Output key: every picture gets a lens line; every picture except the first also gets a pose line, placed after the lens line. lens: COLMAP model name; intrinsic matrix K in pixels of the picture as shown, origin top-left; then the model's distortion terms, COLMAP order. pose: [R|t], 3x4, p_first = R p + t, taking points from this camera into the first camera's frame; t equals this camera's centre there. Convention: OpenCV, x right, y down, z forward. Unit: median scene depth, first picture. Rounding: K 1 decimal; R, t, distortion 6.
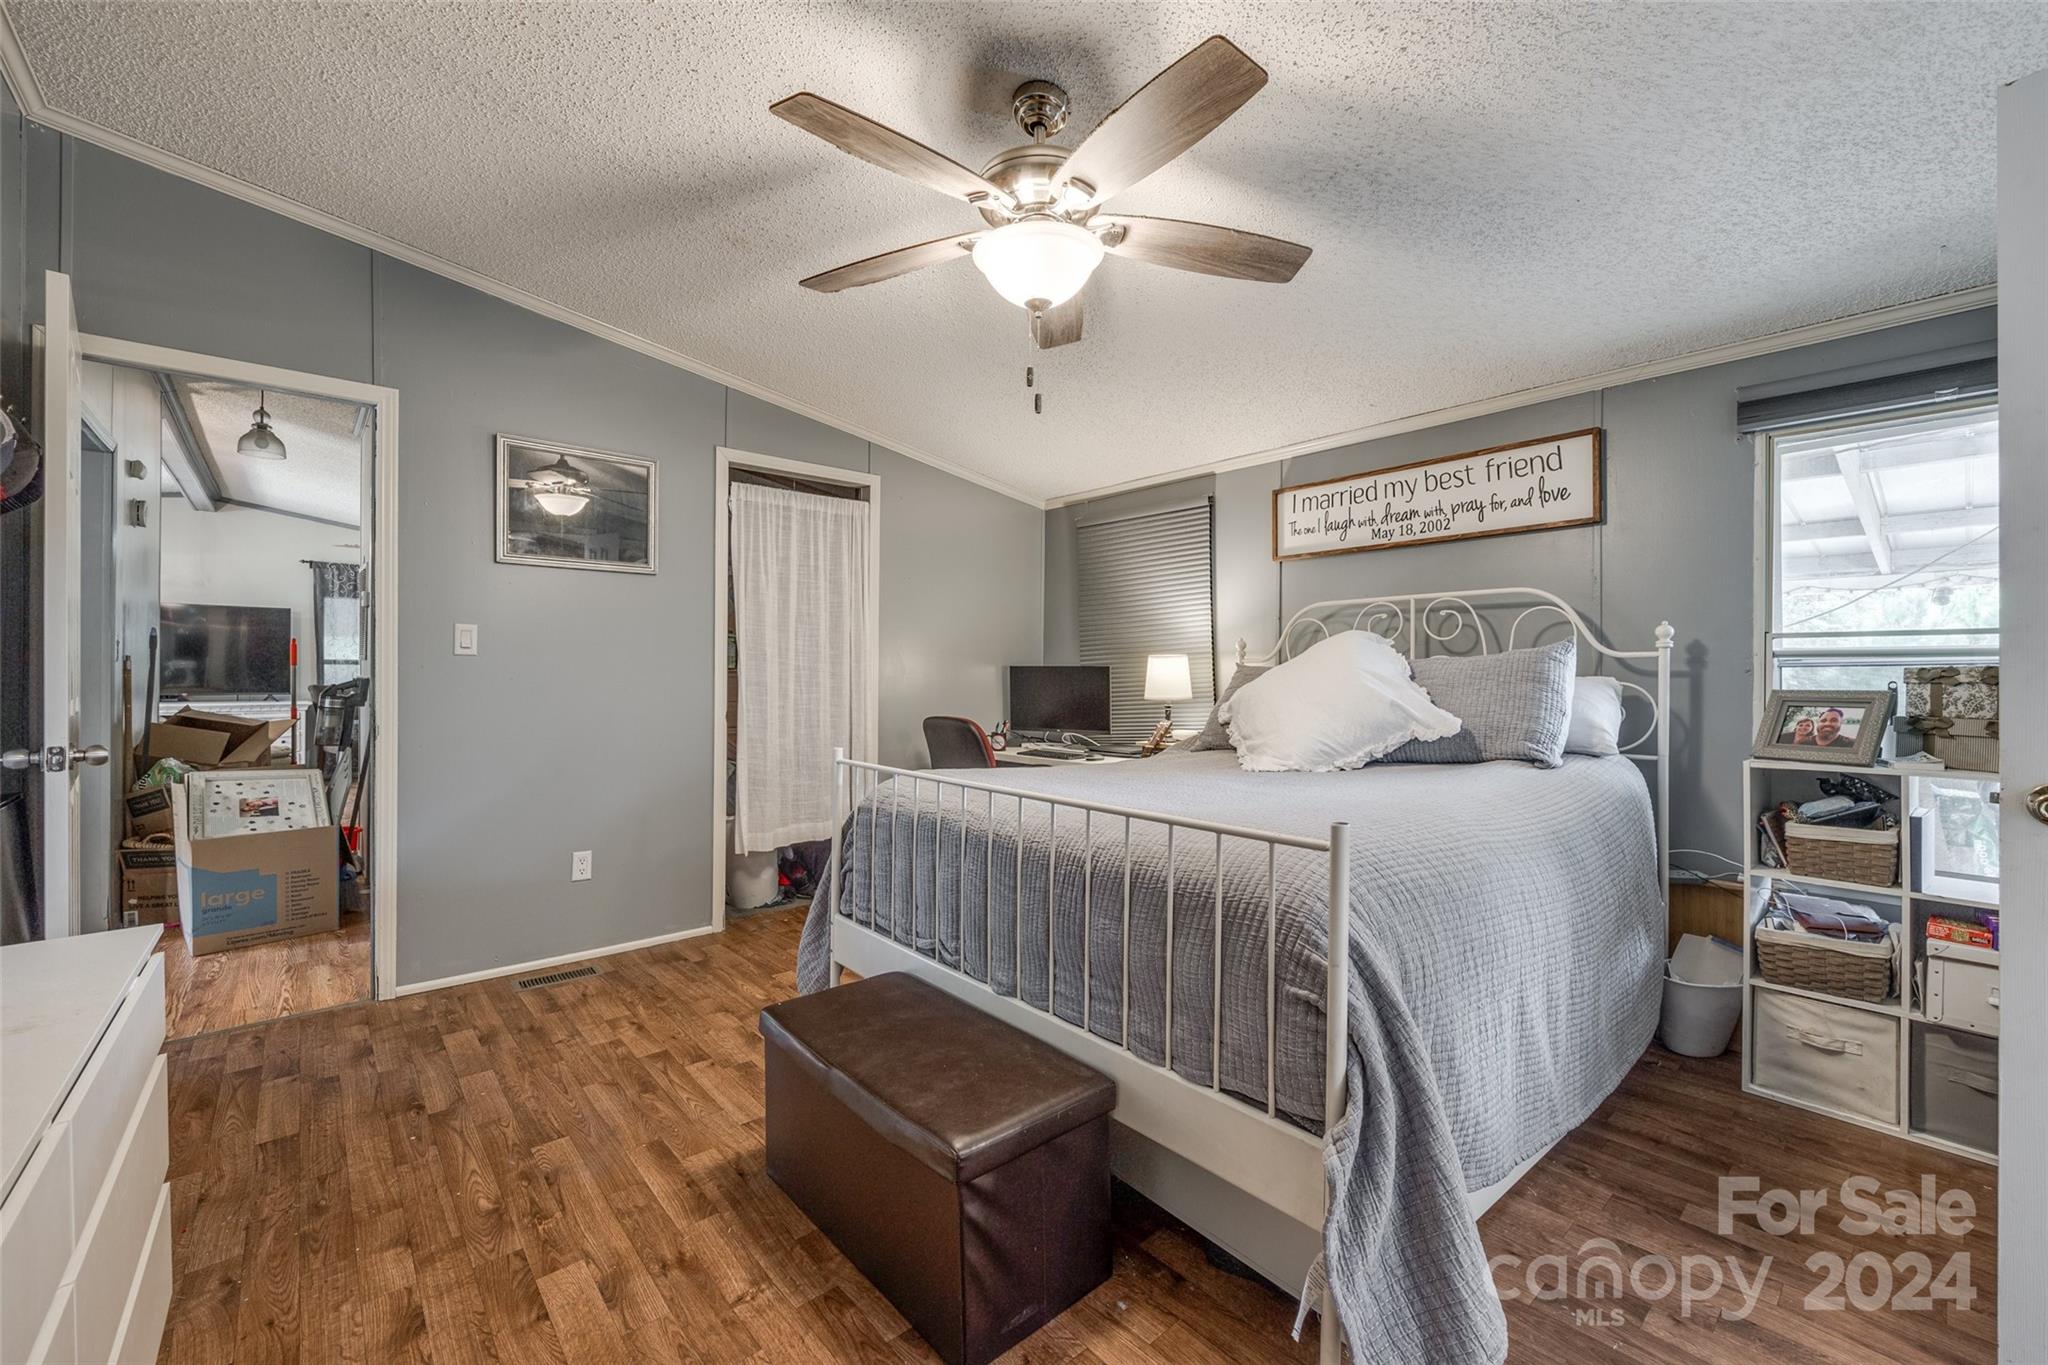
lens RADIAL K [[826.8, 0, 1017.1], [0, 826.8, 678.0], [0, 0, 1]] dist [-0.003583, -0.000030]
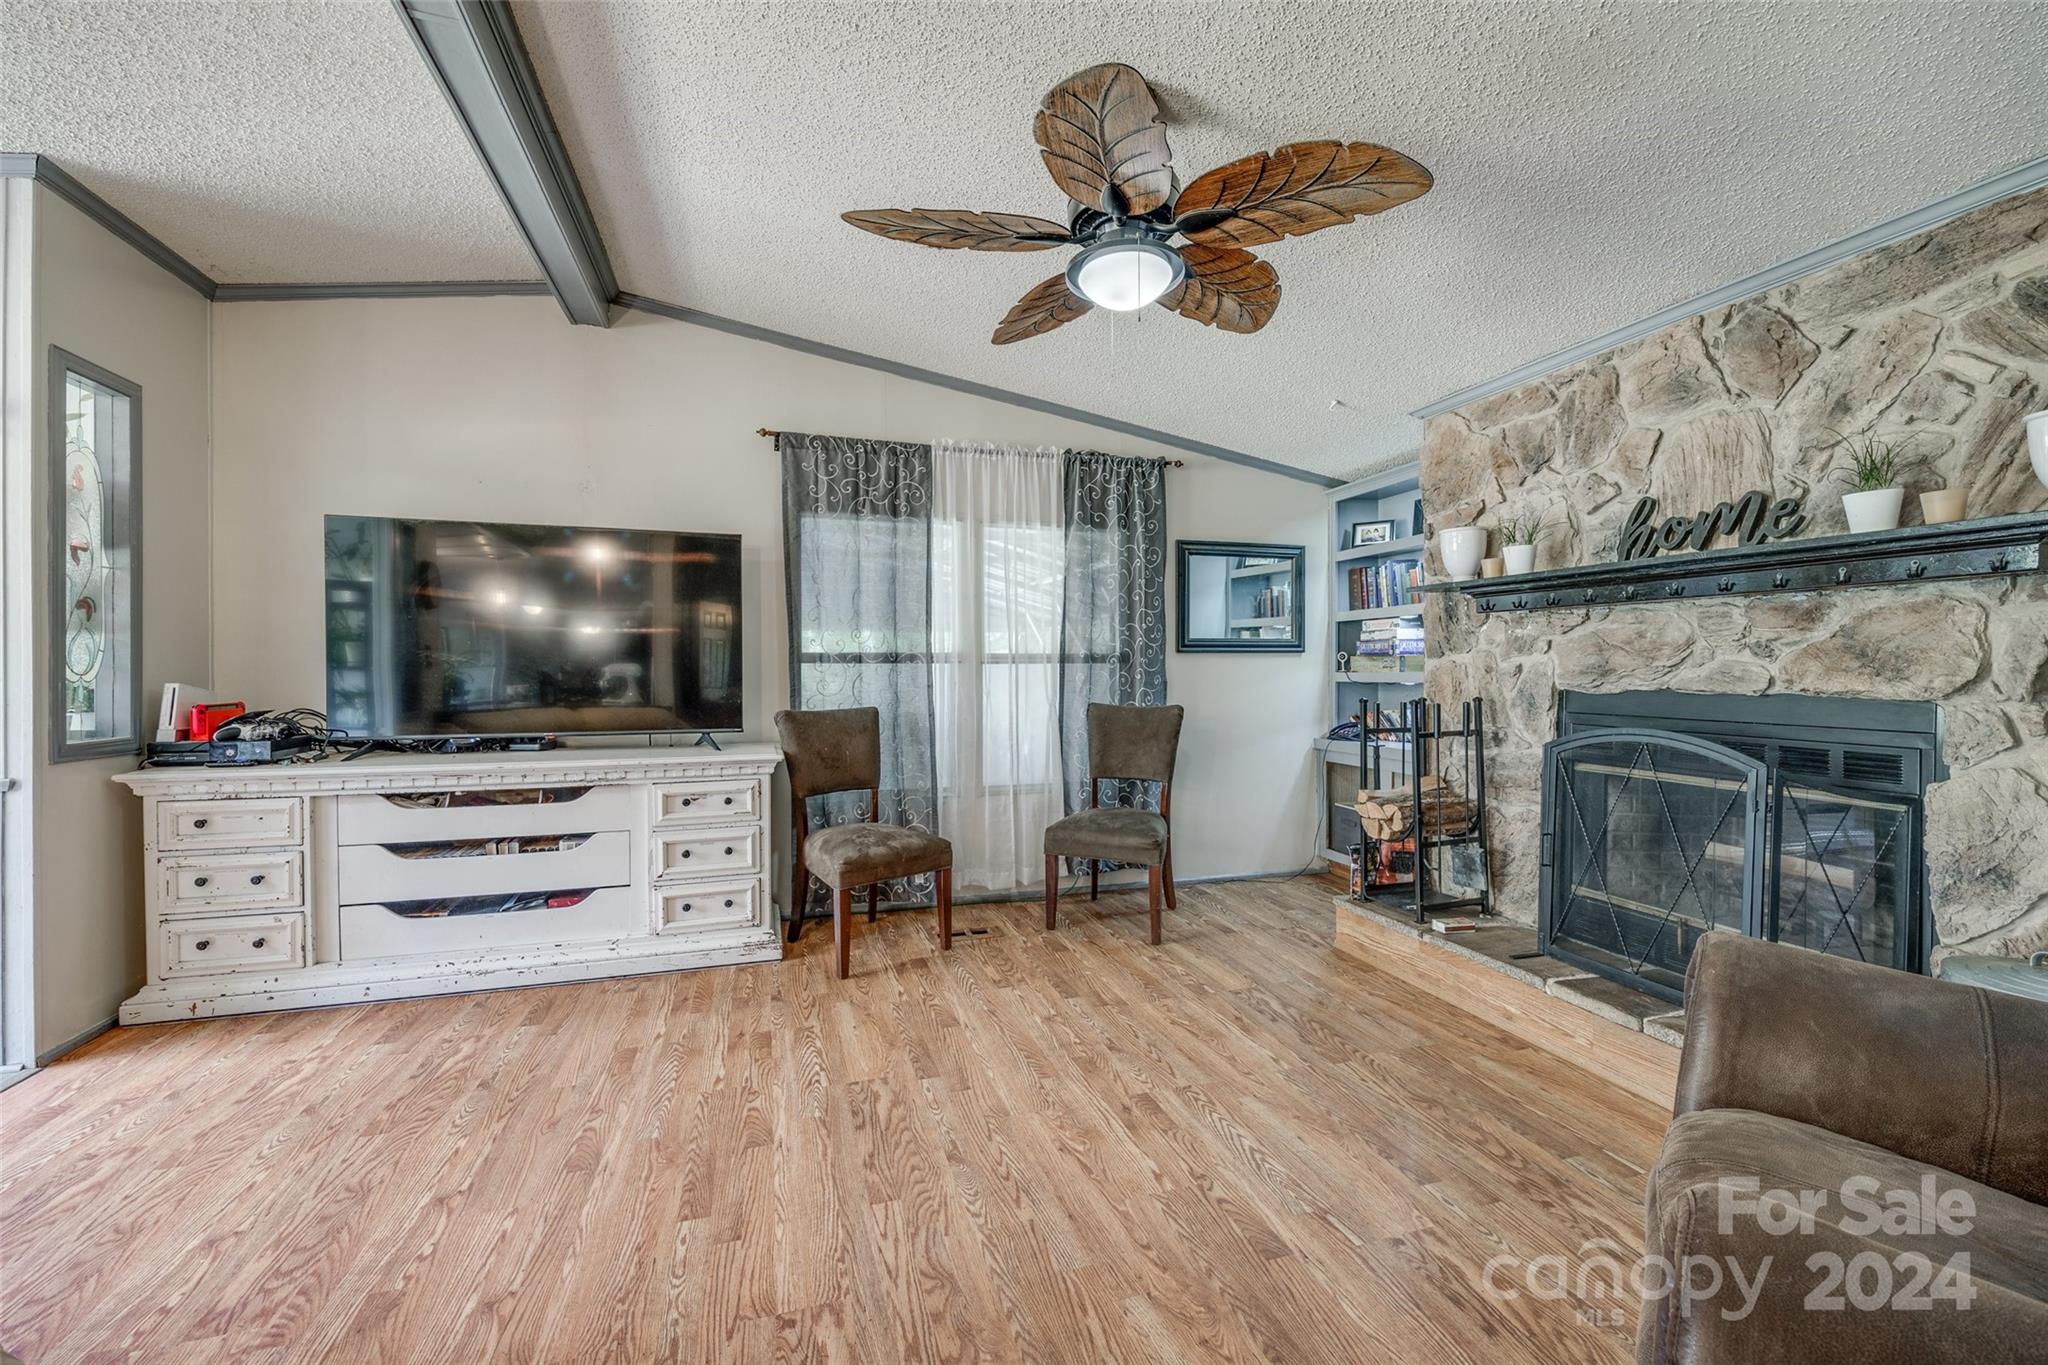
lens RADIAL K [[826.8, 0, 1046.0], [0, 826.8, 680.4], [0, 0, 1]] dist [-0.003583, -0.000030]
pose [[0.917573, -0.001771, -0.397564, -0.544459], [0.004978, 0.999963, 0.007036, -0.010010], [0.397536, -0.008435, 0.917548, 0.645577]]
